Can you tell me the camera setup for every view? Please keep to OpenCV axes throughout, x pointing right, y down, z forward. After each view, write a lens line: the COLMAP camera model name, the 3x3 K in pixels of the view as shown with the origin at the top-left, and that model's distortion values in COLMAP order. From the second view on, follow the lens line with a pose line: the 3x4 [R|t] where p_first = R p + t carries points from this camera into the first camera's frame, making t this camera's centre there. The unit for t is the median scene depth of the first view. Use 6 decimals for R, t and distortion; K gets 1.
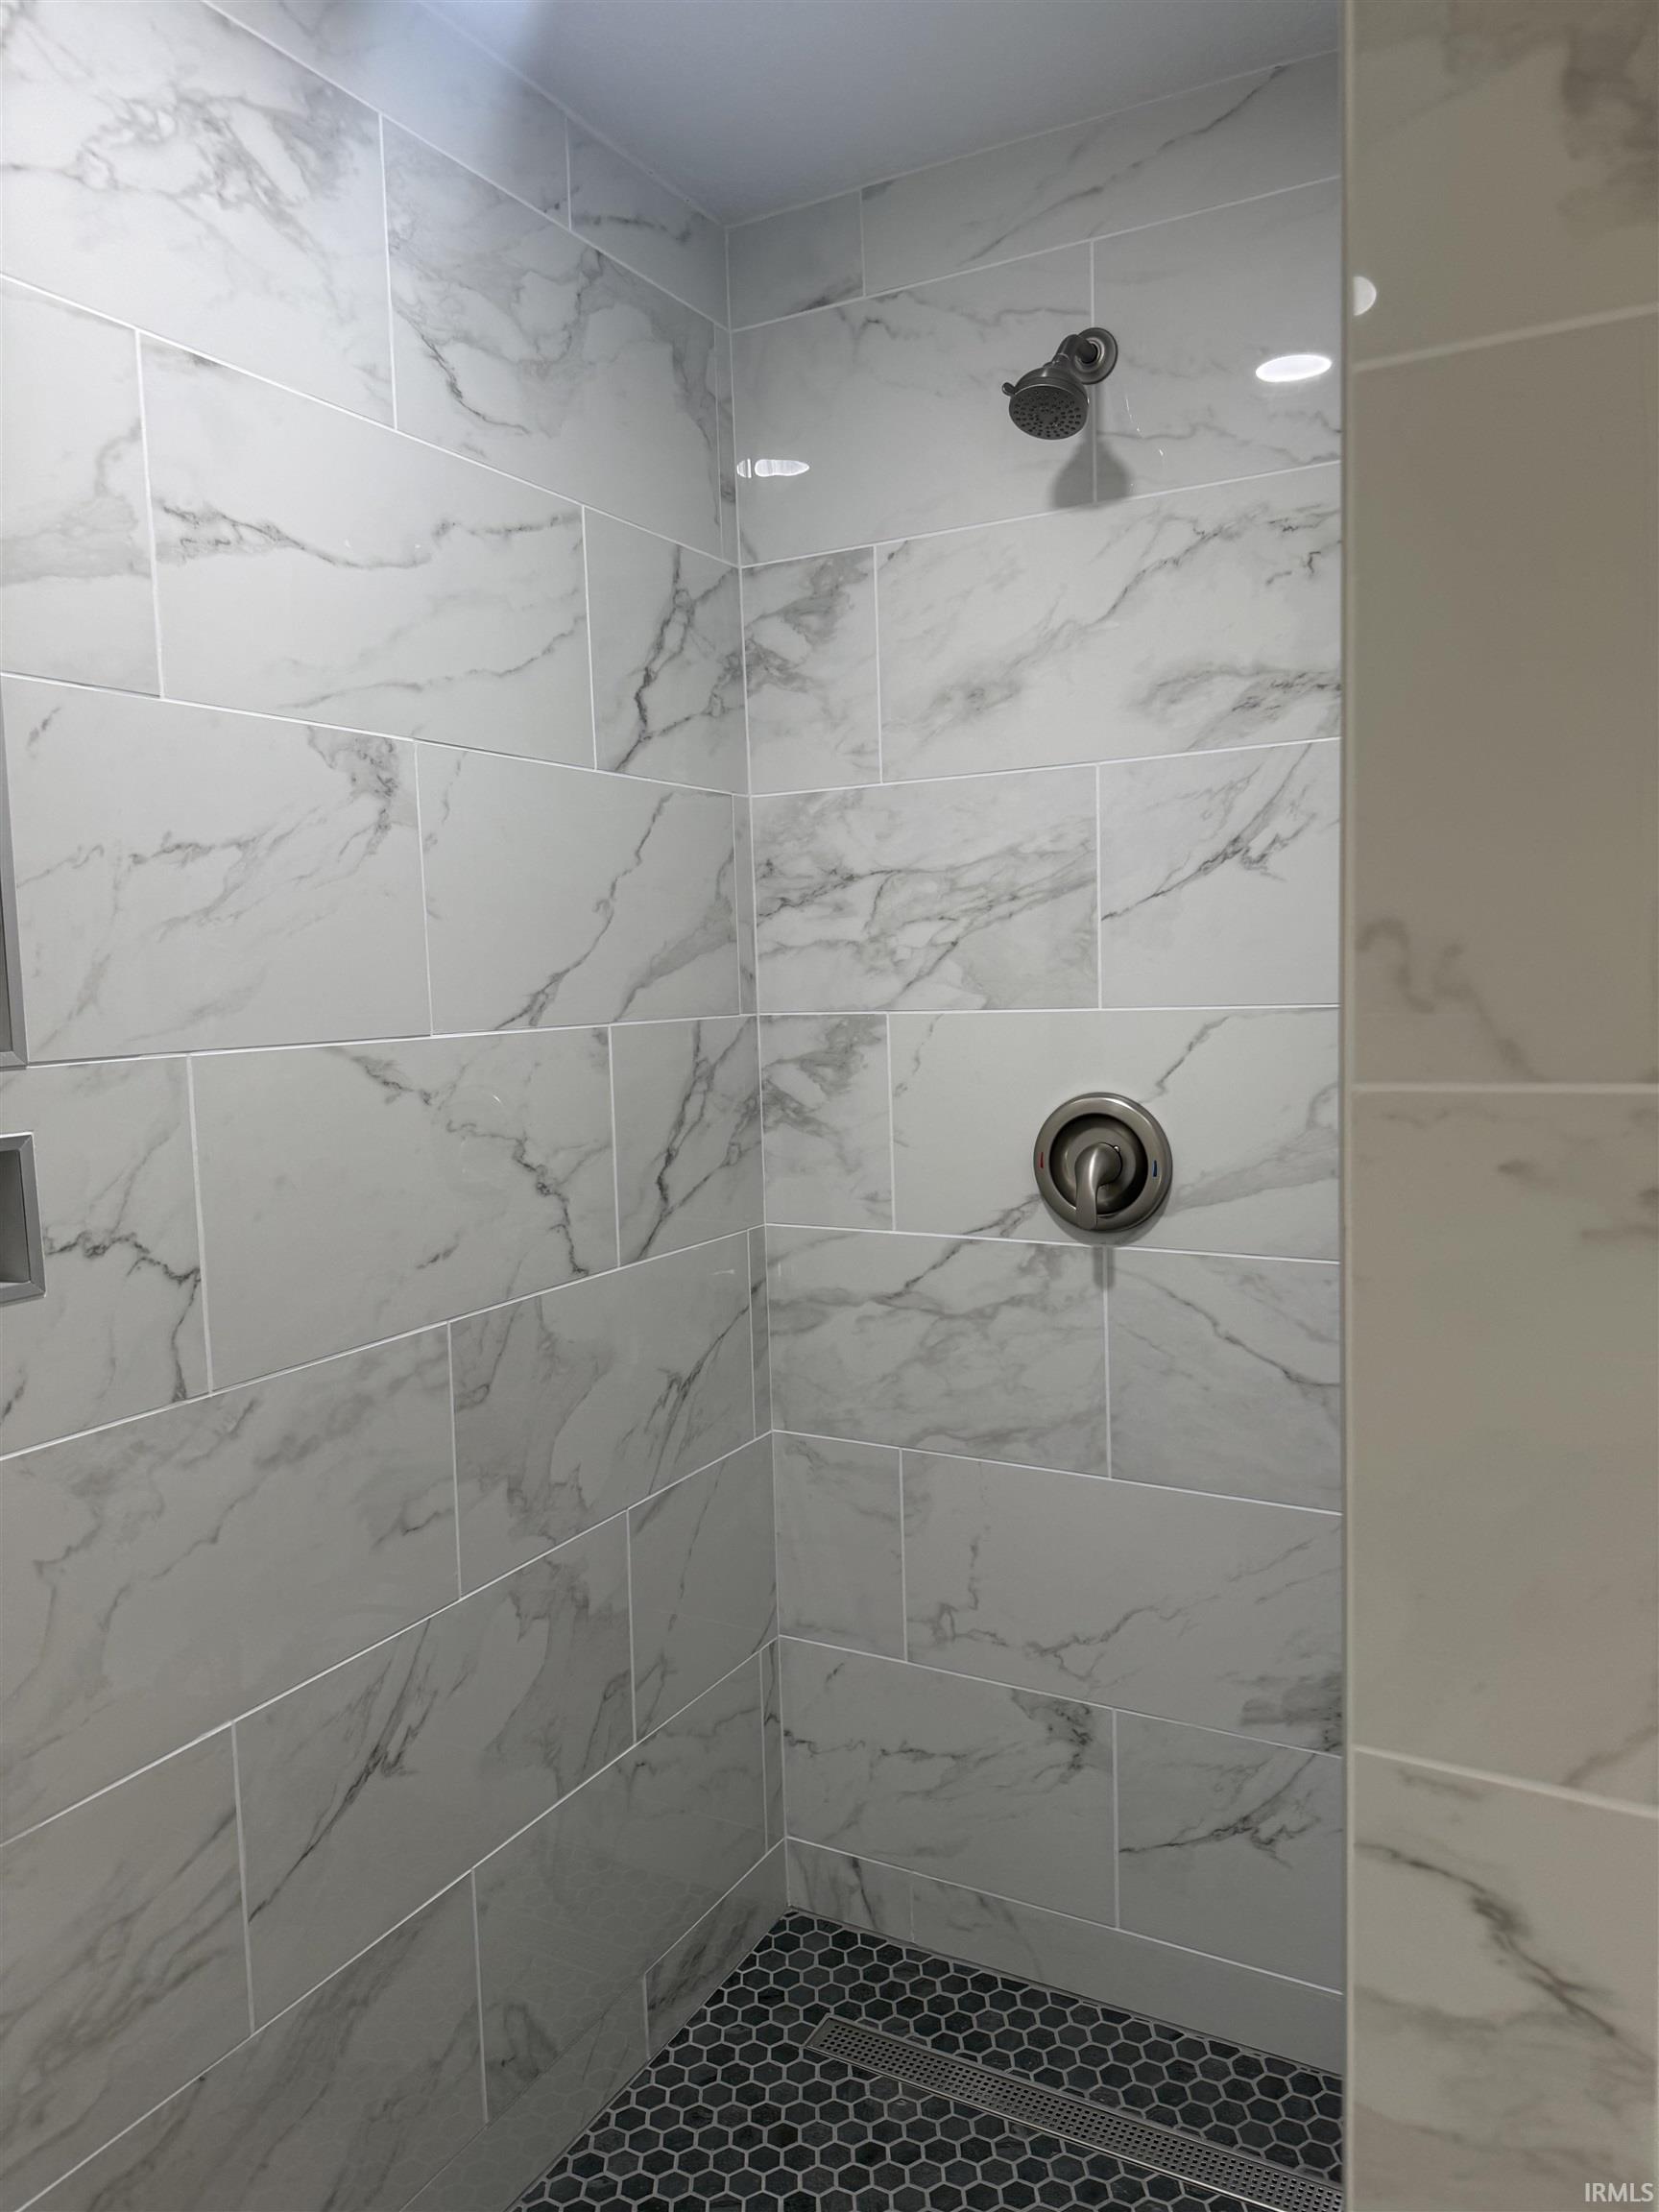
lens RADIAL K [[1576.4, 0, 868.3], [0, 1576.4, 1111.4], [0, 0, 1]] dist [0.032591, -0.045006]
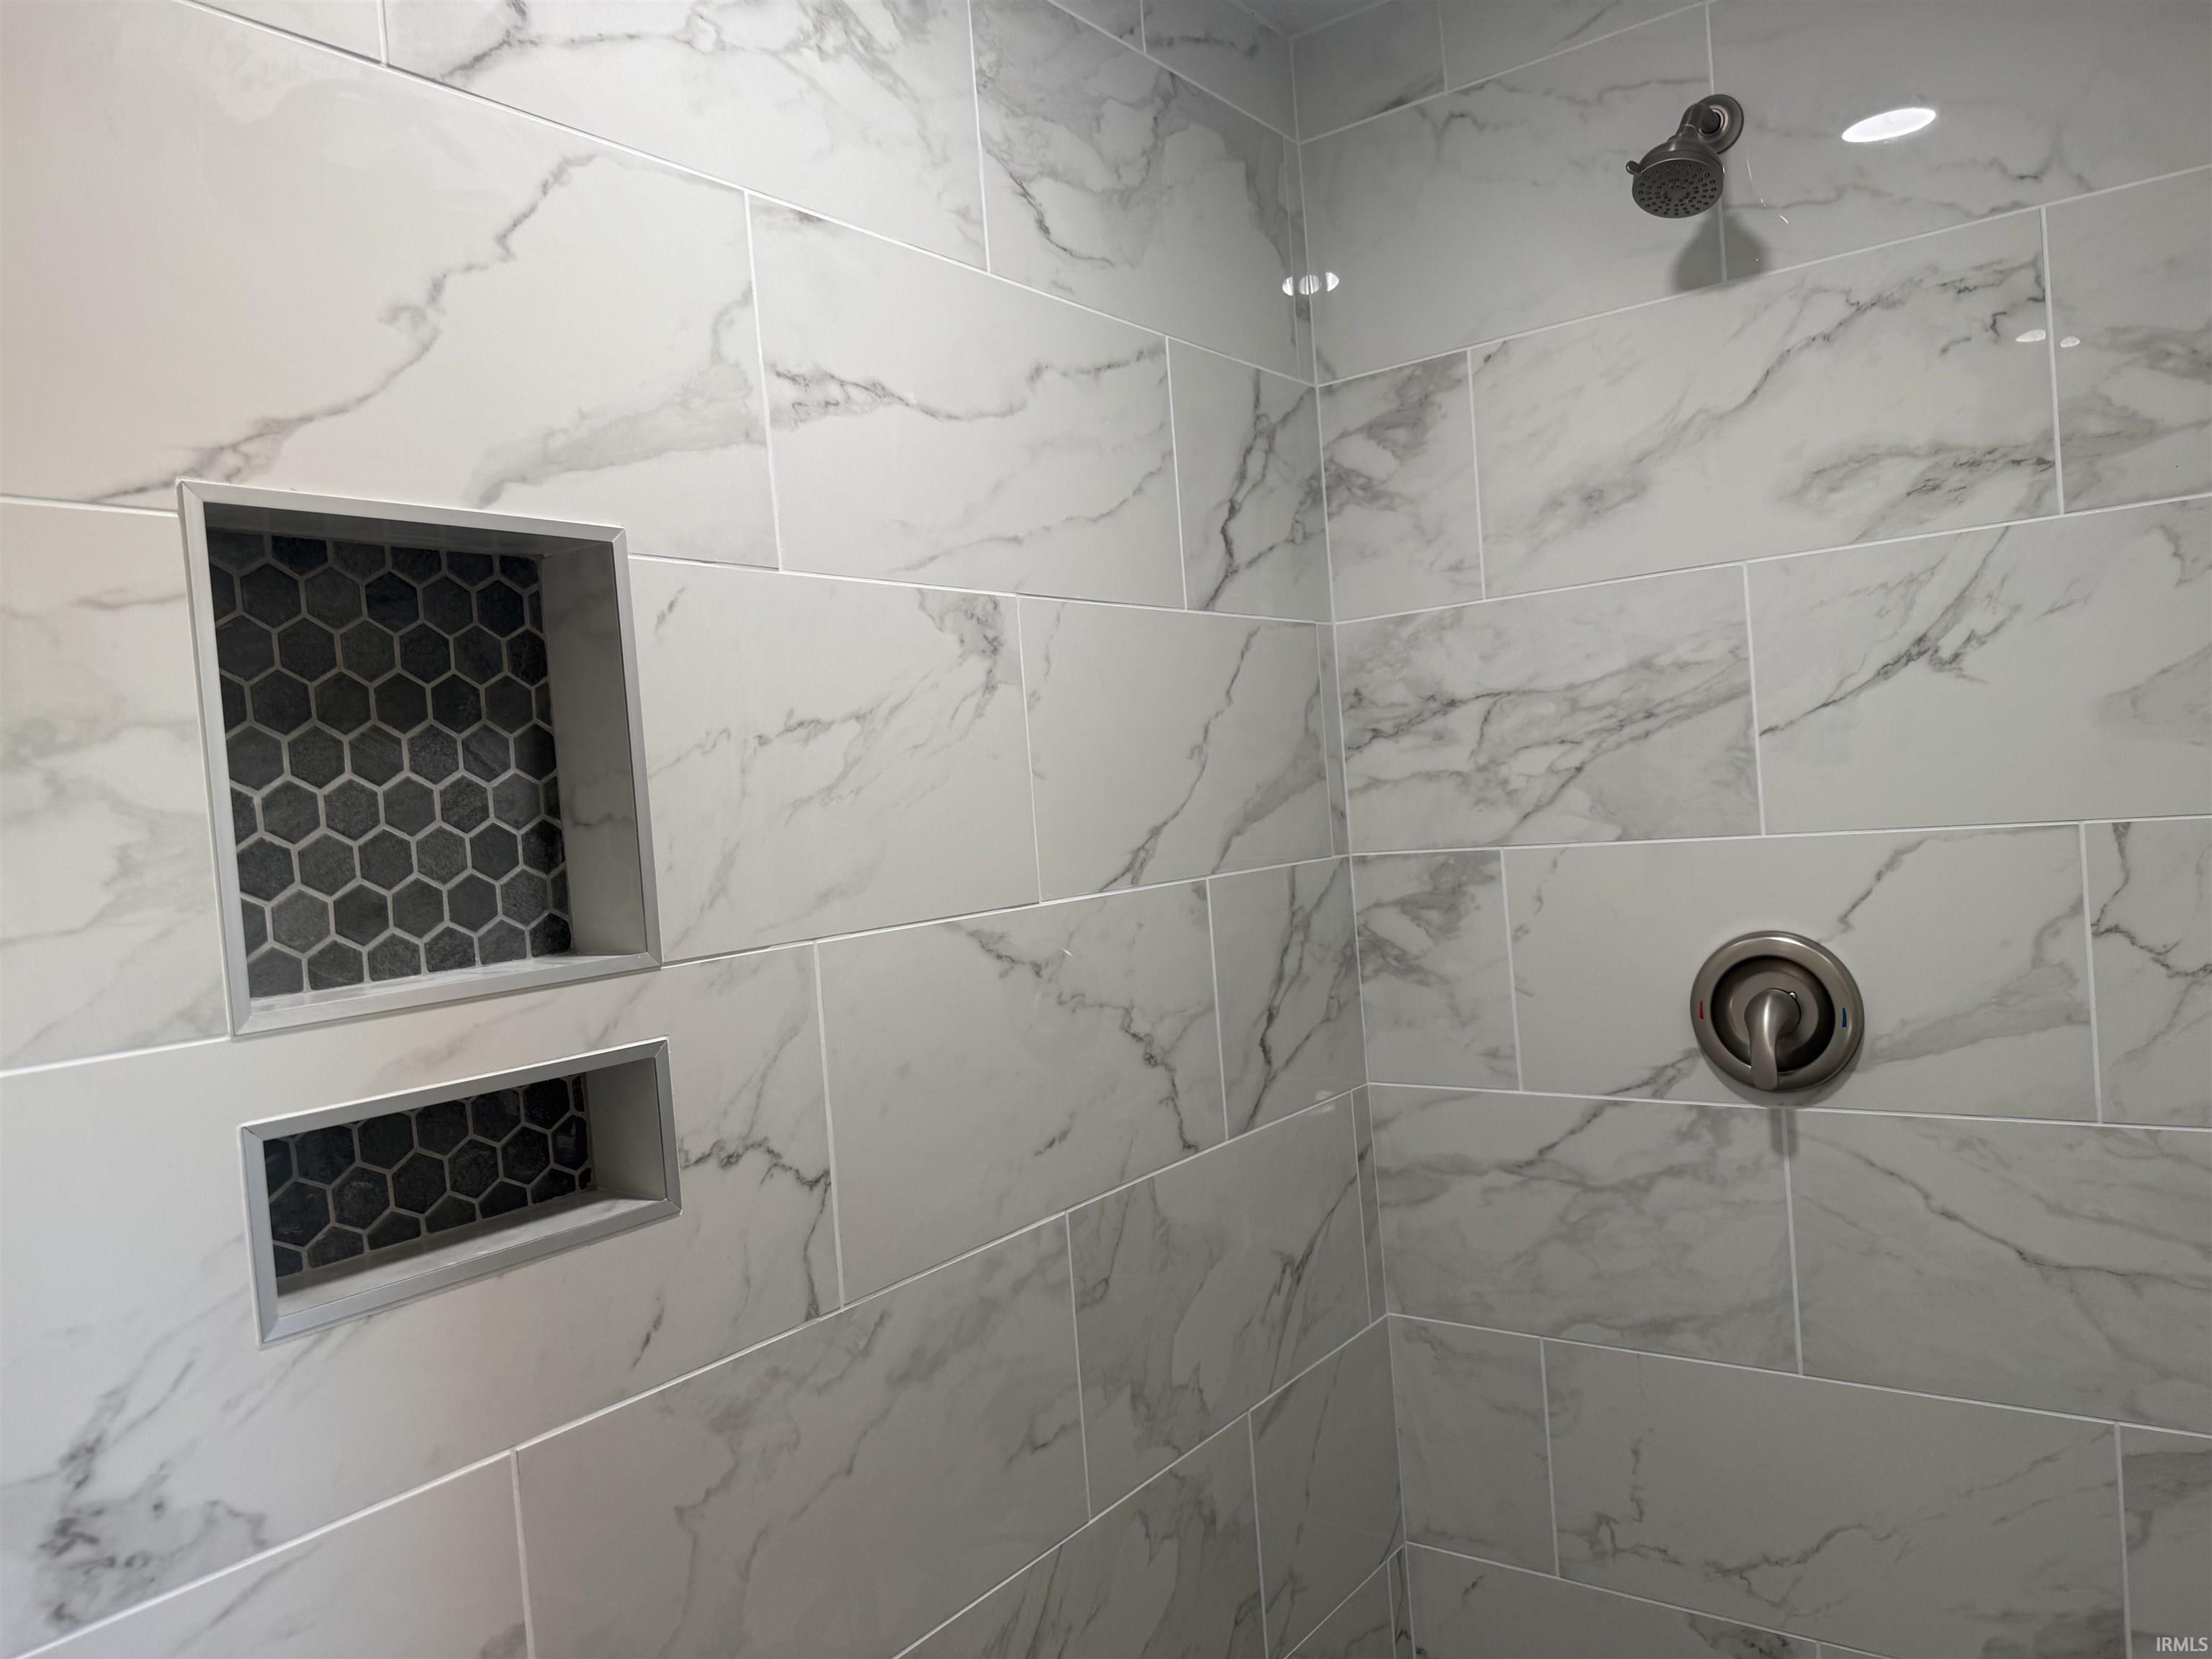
lens RADIAL K [[1581.5, 0, 1138.4], [0, 1581.5, 834.4], [0, 0, 1]] dist [0.063115, -0.128008]
pose [[0.990075, -0.045450, -0.132985, -0.082861], [0.037731, 0.997485, -0.059997, -0.027156], [0.135378, 0.054384, 0.989300, 0.070667]]
